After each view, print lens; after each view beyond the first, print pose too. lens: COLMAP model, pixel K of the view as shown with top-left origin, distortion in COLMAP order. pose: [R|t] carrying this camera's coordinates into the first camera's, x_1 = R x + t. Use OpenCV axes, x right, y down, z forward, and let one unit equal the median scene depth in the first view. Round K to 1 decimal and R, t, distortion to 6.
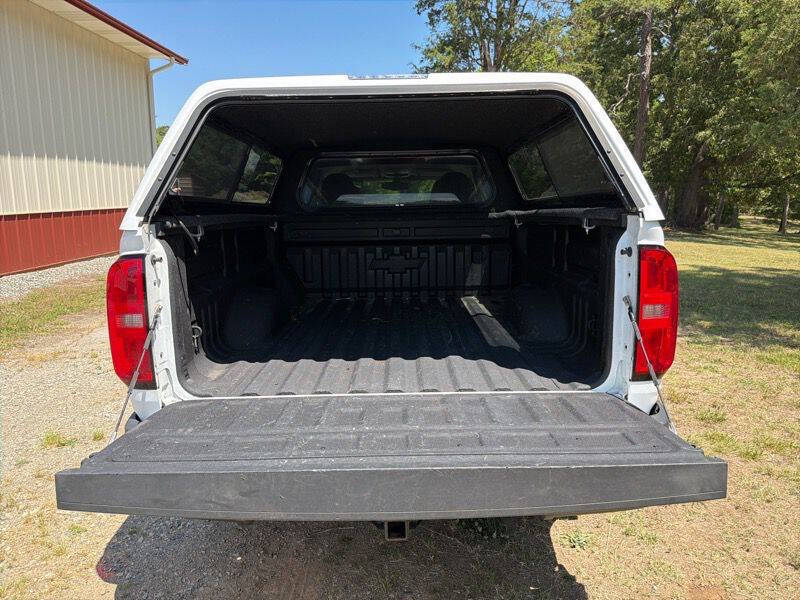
lens RADIAL K [[567.8, 0, 401.6], [0, 567.8, 297.5], [0, 0, 1]] dist [0.053158, -0.074940]
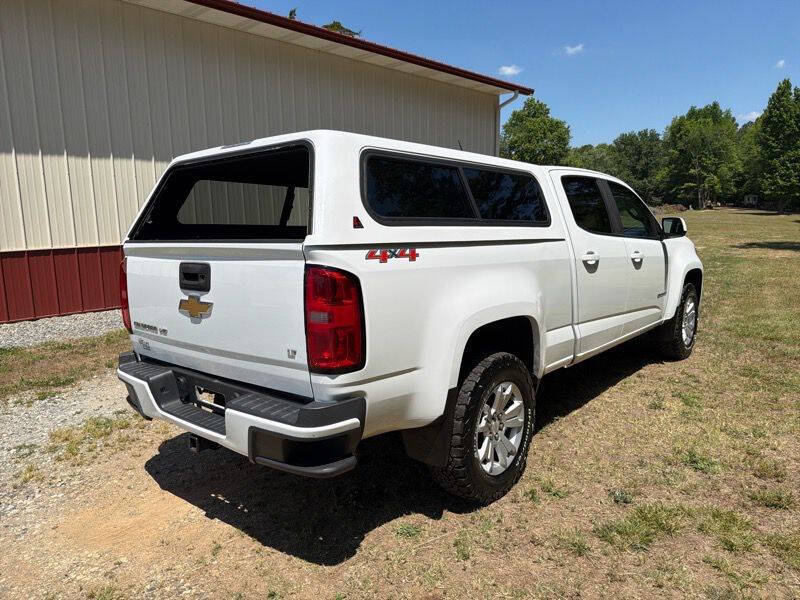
lens RADIAL K [[567.8, 0, 401.6], [0, 567.8, 297.5], [0, 0, 1]] dist [0.053158, -0.074940]
pose [[0.763658, 0.079710, -0.640682, 0.693118], [-0.096213, 0.995319, 0.009151, -0.024643], [0.638412, 0.054653, 0.767752, 0.083530]]
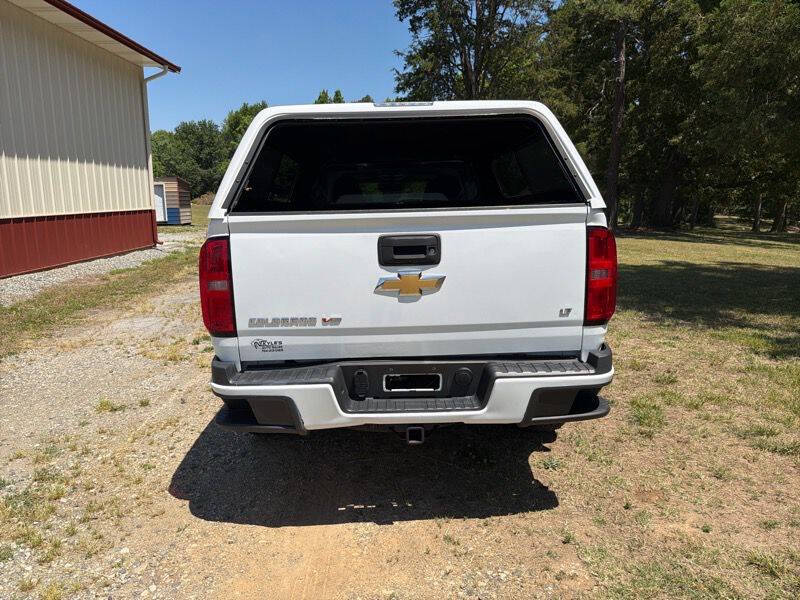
lens RADIAL K [[567.8, 0, 401.6], [0, 567.8, 297.5], [0, 0, 1]] dist [0.053158, -0.074940]
pose [[0.999499, -0.012430, 0.029116, -0.039156], [0.012565, 0.999911, -0.004440, 0.040706], [-0.029058, 0.004804, 0.999566, -0.184055]]
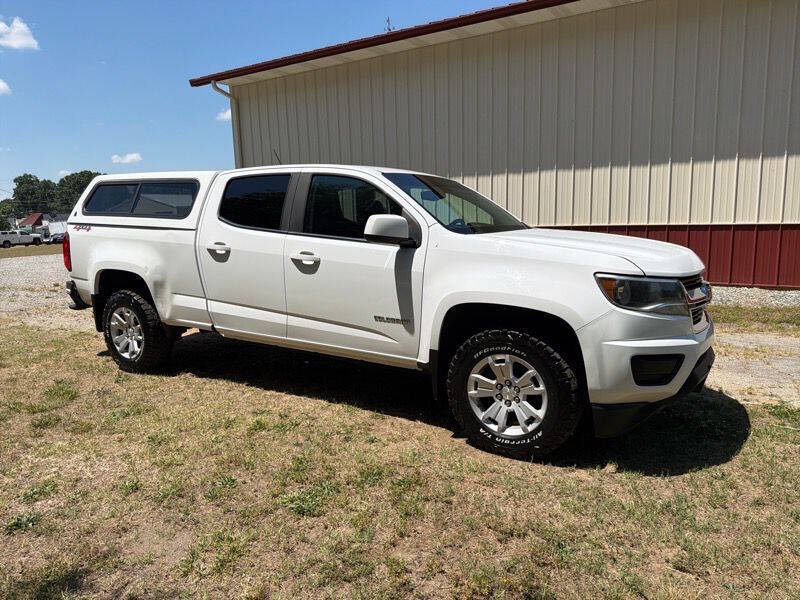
lens RADIAL K [[569.6, 0, 400.0], [0, 569.6, 300.0], [0, 0, 1]] dist [0.050453, -0.072901]
pose [[-0.536517, 0.149377, -0.830564, 1.141048], [-0.125296, 0.959200, 0.253450, -0.399101], [0.834536, 0.240047, -0.495910, 2.211099]]
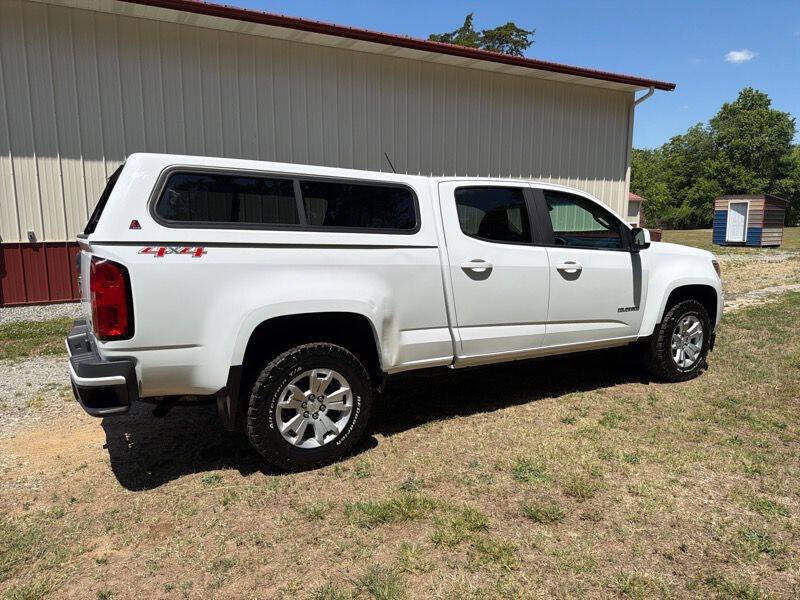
lens RADIAL K [[567.8, 0, 401.6], [0, 567.8, 297.5], [0, 0, 1]] dist [0.053158, -0.074940]
pose [[0.513452, 0.123206, -0.849227, 1.163461], [-0.154523, 0.986737, 0.049729, -0.096148], [0.844091, 0.105692, 0.525680, 0.445106]]
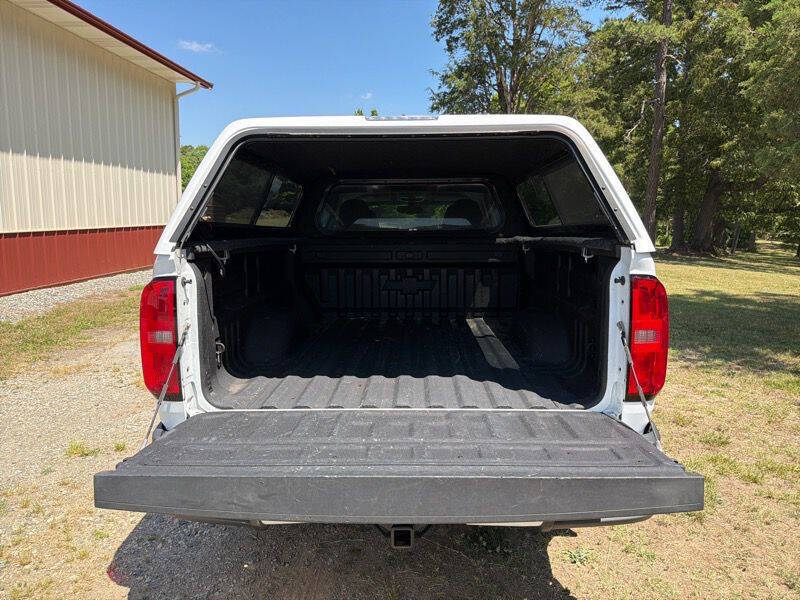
lens RADIAL K [[565.9, 0, 406.8], [0, 565.9, 295.2], [0, 0, 1]] dist [0.050991, -0.065535]
pose [[0.999722, 0.015176, -0.018052, 0.005996], [-0.015846, 0.999168, -0.037584, -0.002928], [0.017466, 0.037860, 0.999130, -0.039726]]
